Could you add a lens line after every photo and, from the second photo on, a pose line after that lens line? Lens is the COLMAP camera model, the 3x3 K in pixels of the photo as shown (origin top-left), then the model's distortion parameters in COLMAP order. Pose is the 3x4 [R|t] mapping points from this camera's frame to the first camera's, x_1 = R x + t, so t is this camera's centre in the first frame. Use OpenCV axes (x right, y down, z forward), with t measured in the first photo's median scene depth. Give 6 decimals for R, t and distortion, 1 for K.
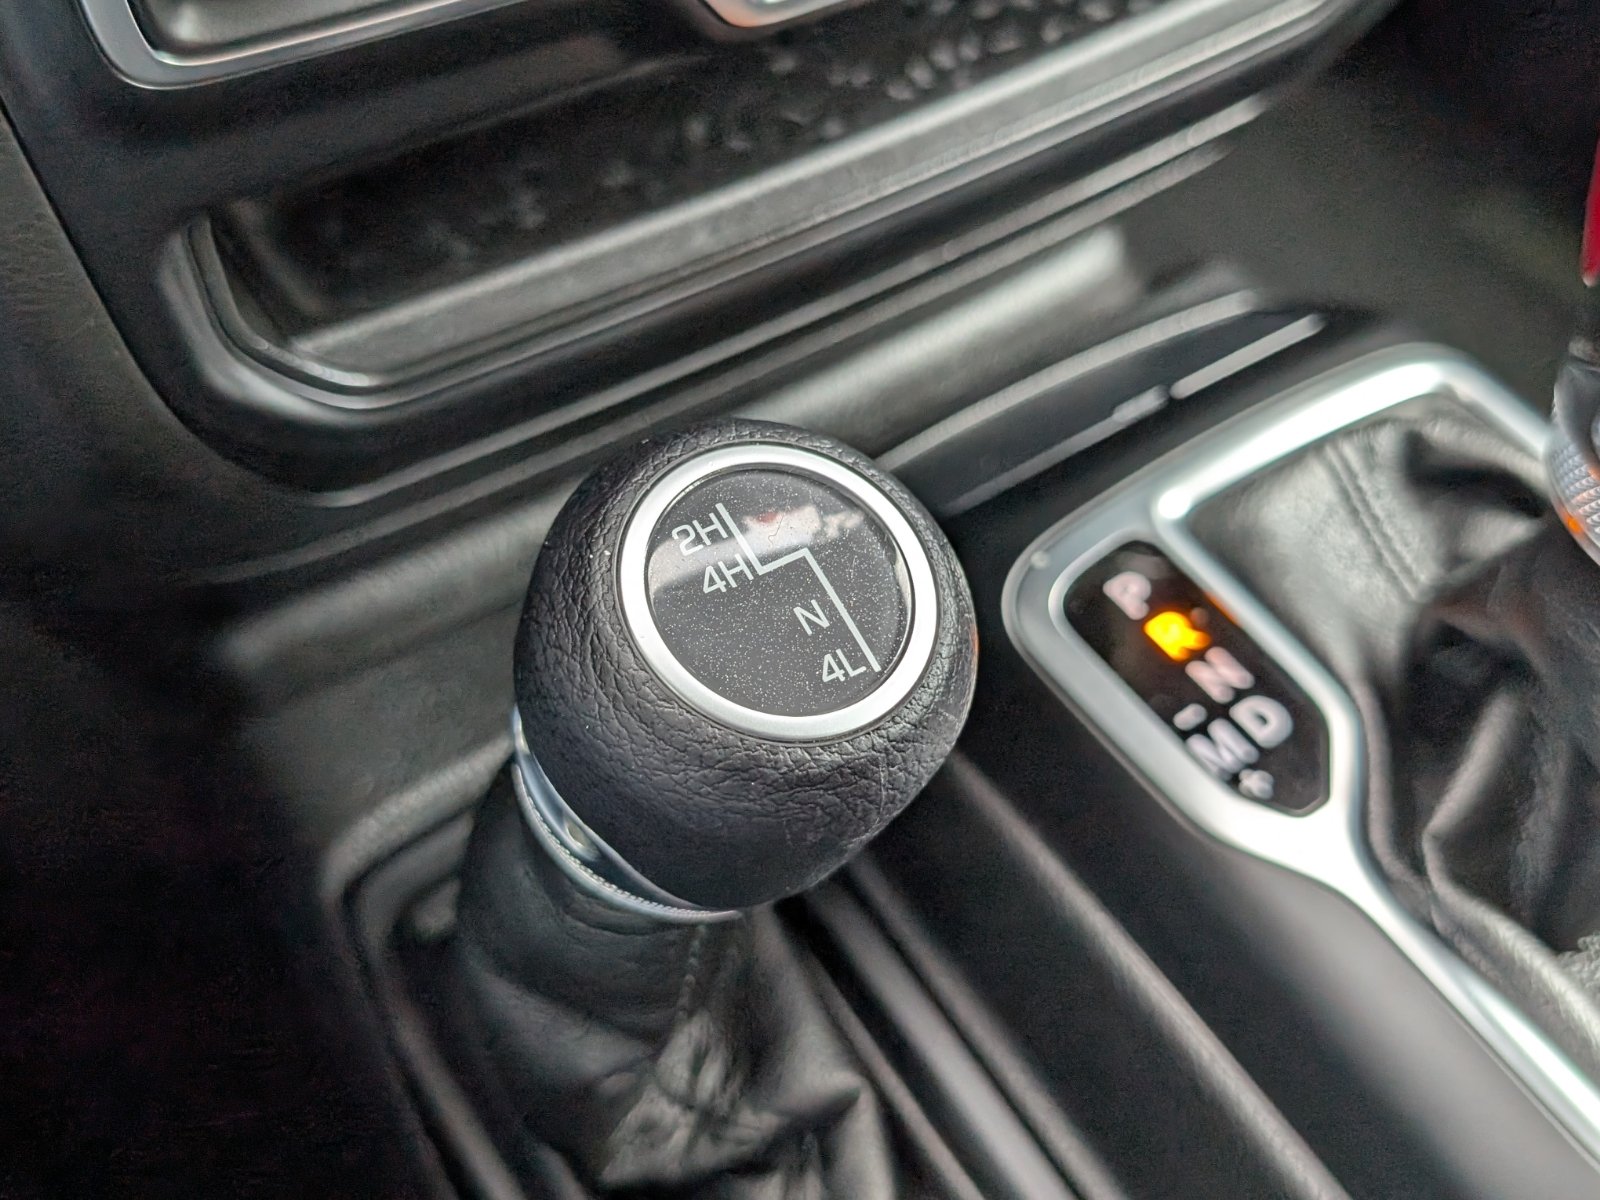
lens RADIAL K [[1811.3, 0, 798.1], [0, 1811.3, 650.4], [0, 0, 1]] dist [-0.010431, -0.021668]
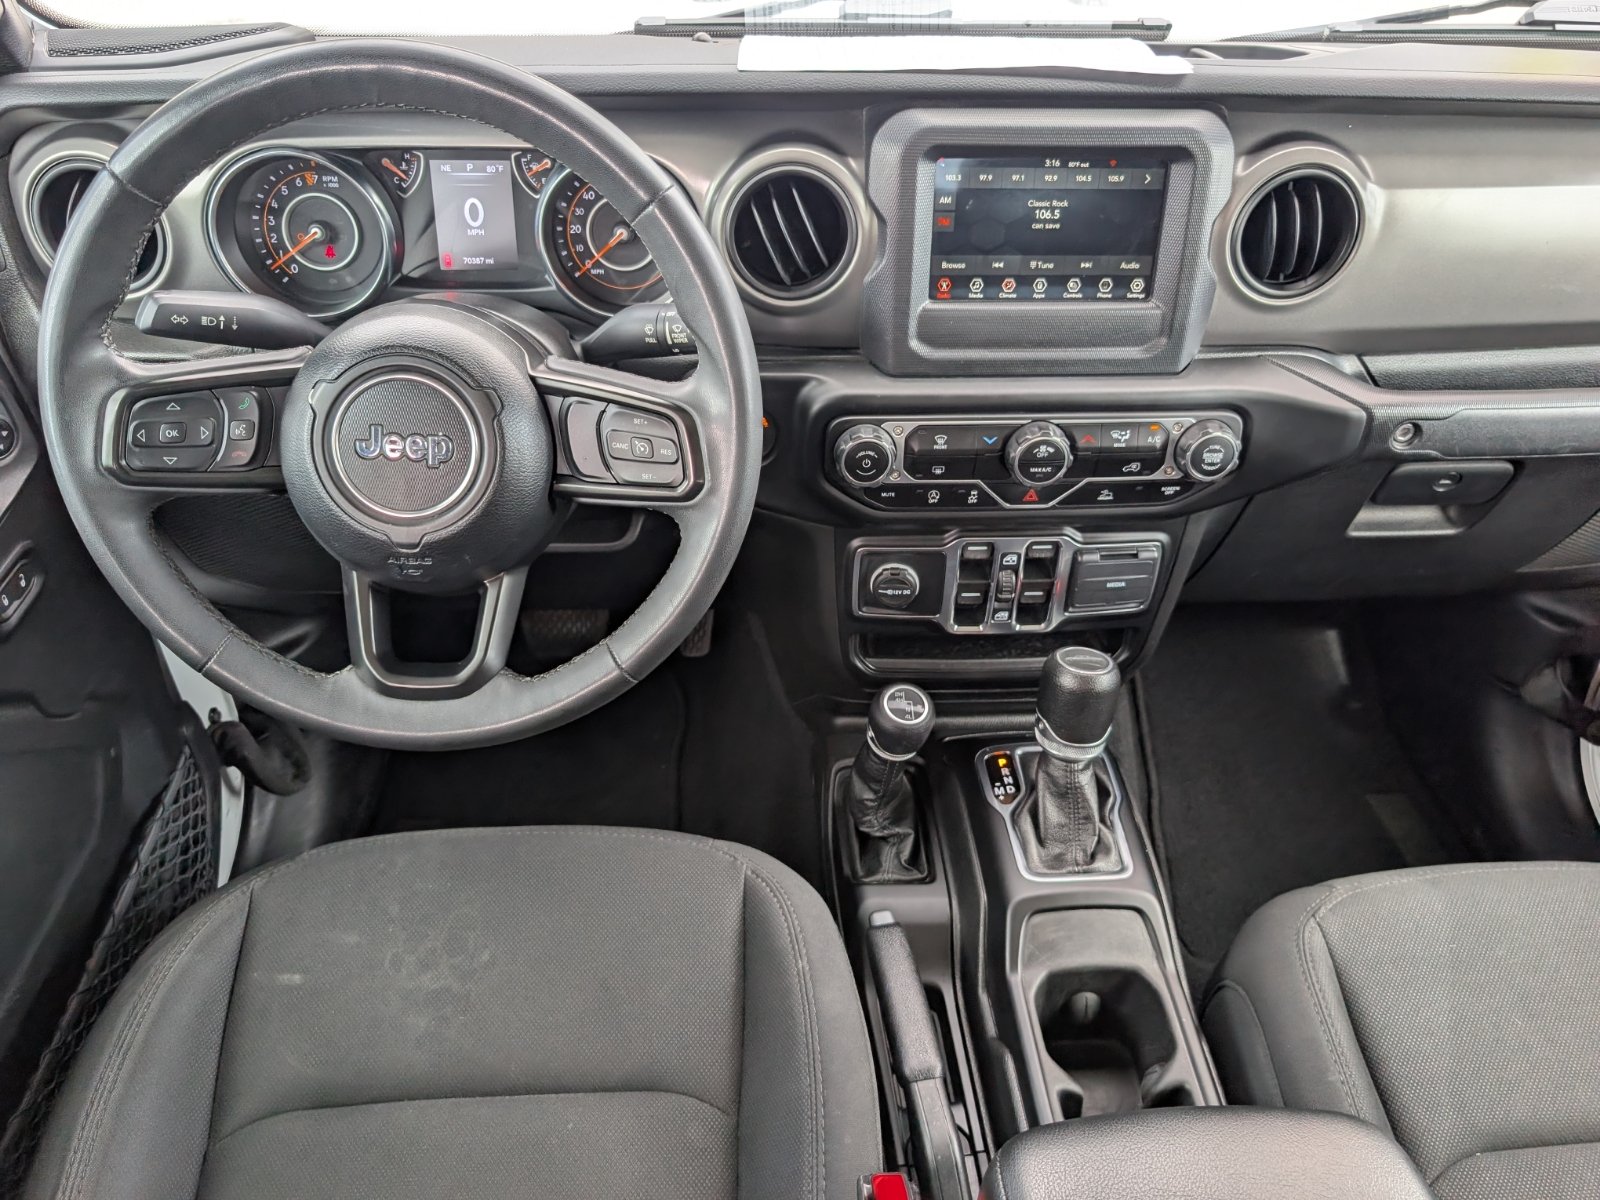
lens RADIAL K [[1219.6, 0, 800.2], [0, 1219.6, 631.3], [0, 0, 1]] dist [0.003919, -0.012628]
pose [[0.864228, 0.309766, -0.396428, 0.958507], [-0.403682, 0.897227, -0.178957, 0.485887], [0.300251, 0.314690, 0.900455, -2.362973]]
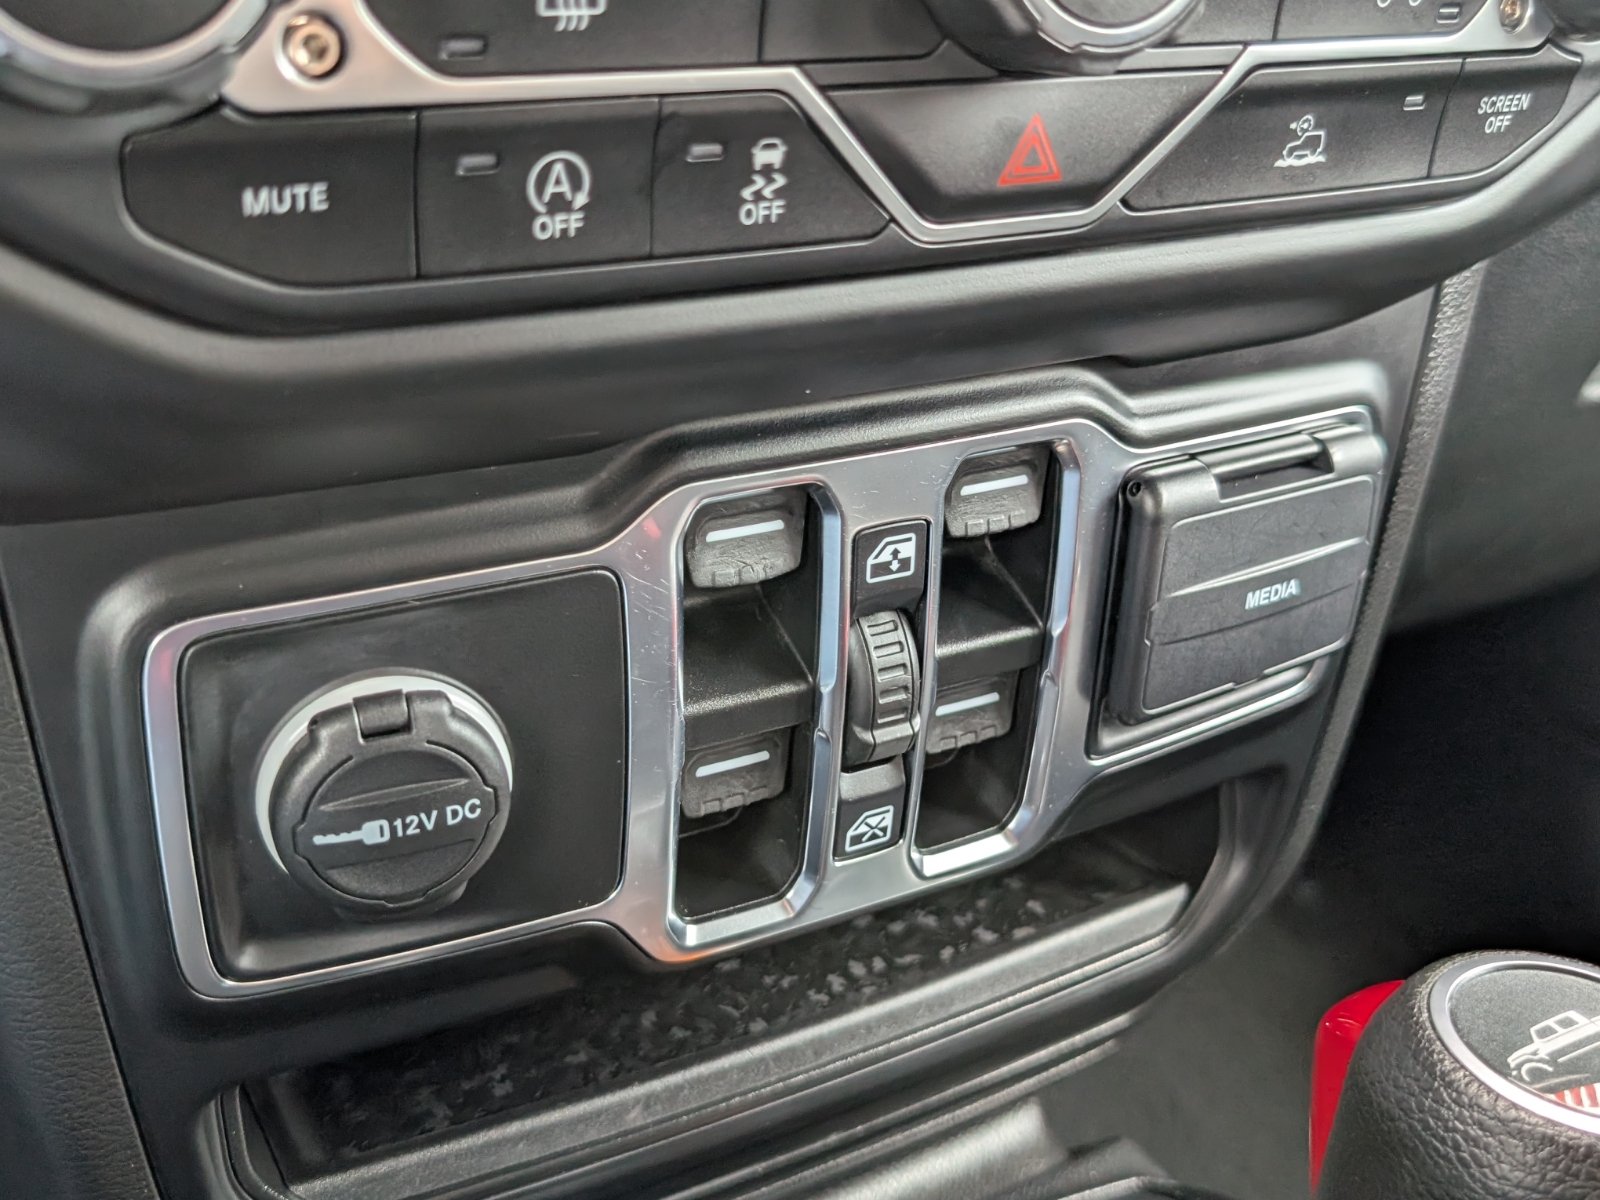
lens RADIAL K [[1771.3, 0, 800.0], [0, 1771.3, 600.0], [0, 0, 1]] dist [0.021298, -0.004575]
pose [[0.997429, 0.060707, -0.038071, 0.081363], [-0.071300, 0.893720, -0.442923, -0.012368], [0.007136, 0.444499, 0.895751, -0.236121]]
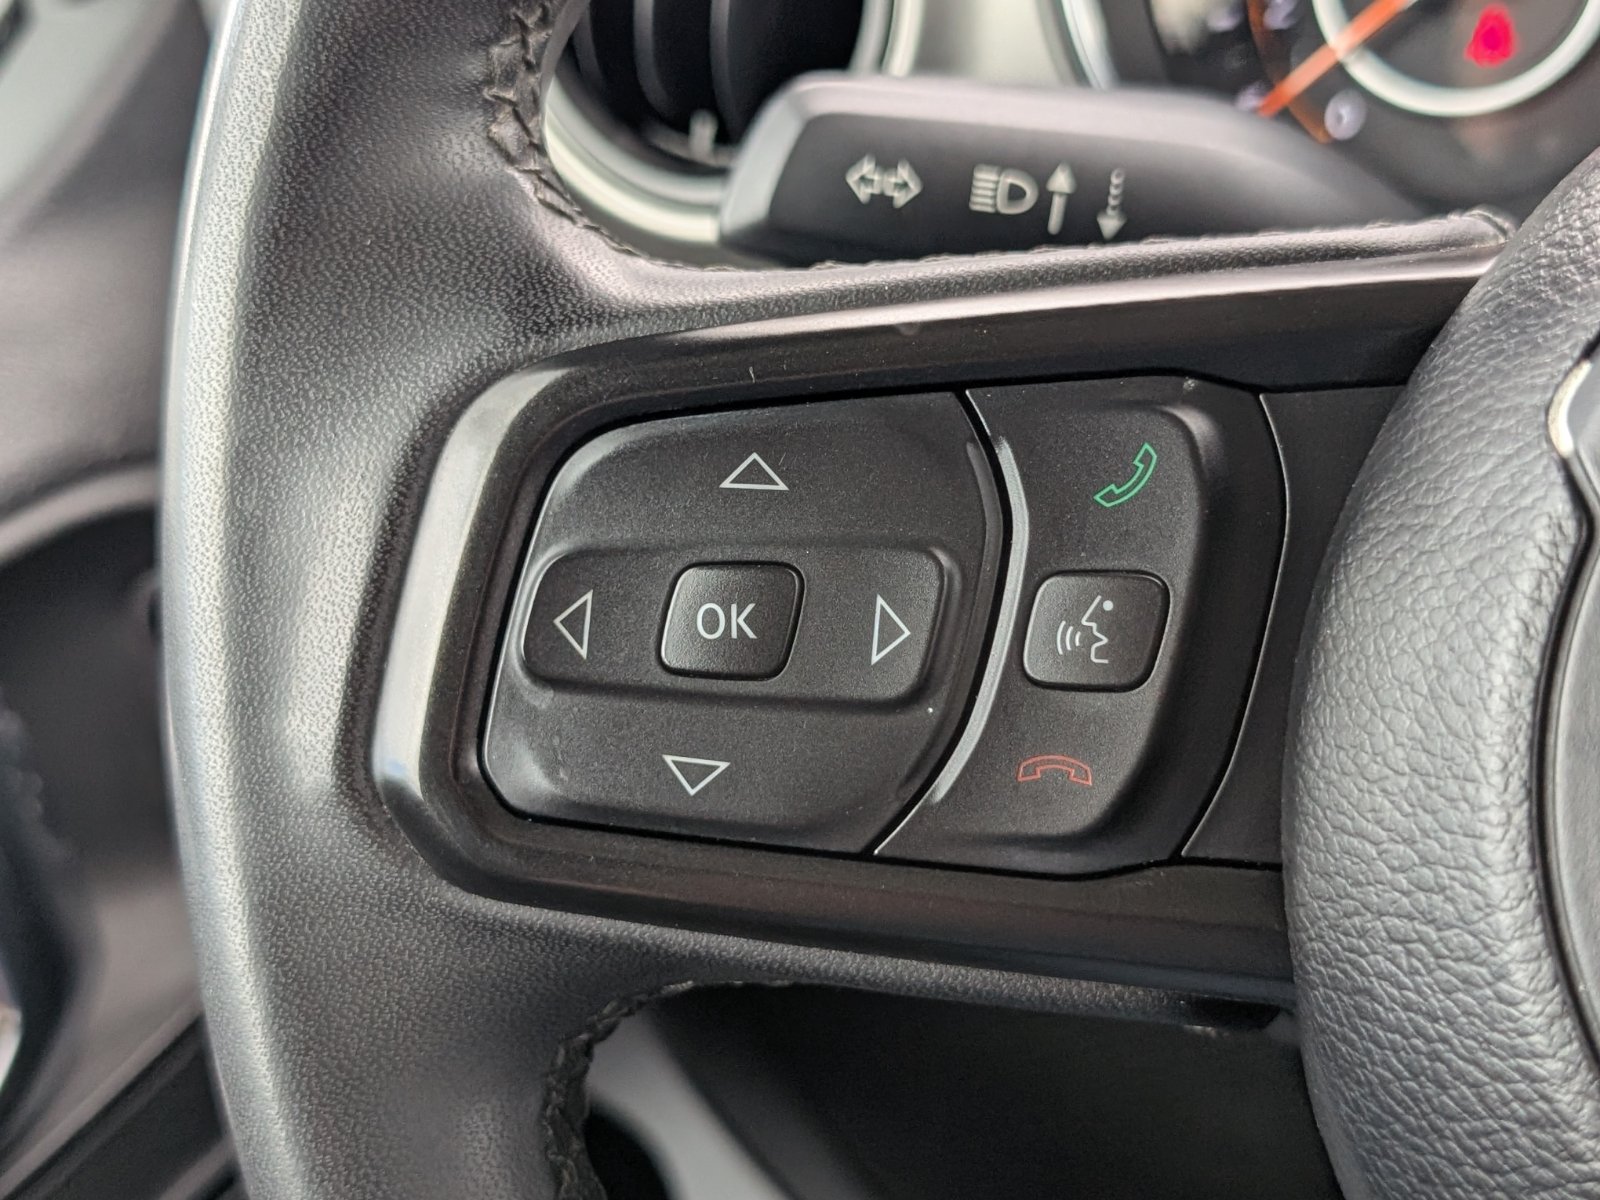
lens RADIAL K [[2399.0, 0, 800.0], [0, 2399.0, 600.0], [0, 0, 1]] dist [-0.007552, -0.012324]
pose [[0.512856, 0.202851, -0.834164, -0.447605], [-0.587367, 0.791558, -0.168631, 0.328083], [0.626082, 0.576444, 0.525103, -1.144425]]
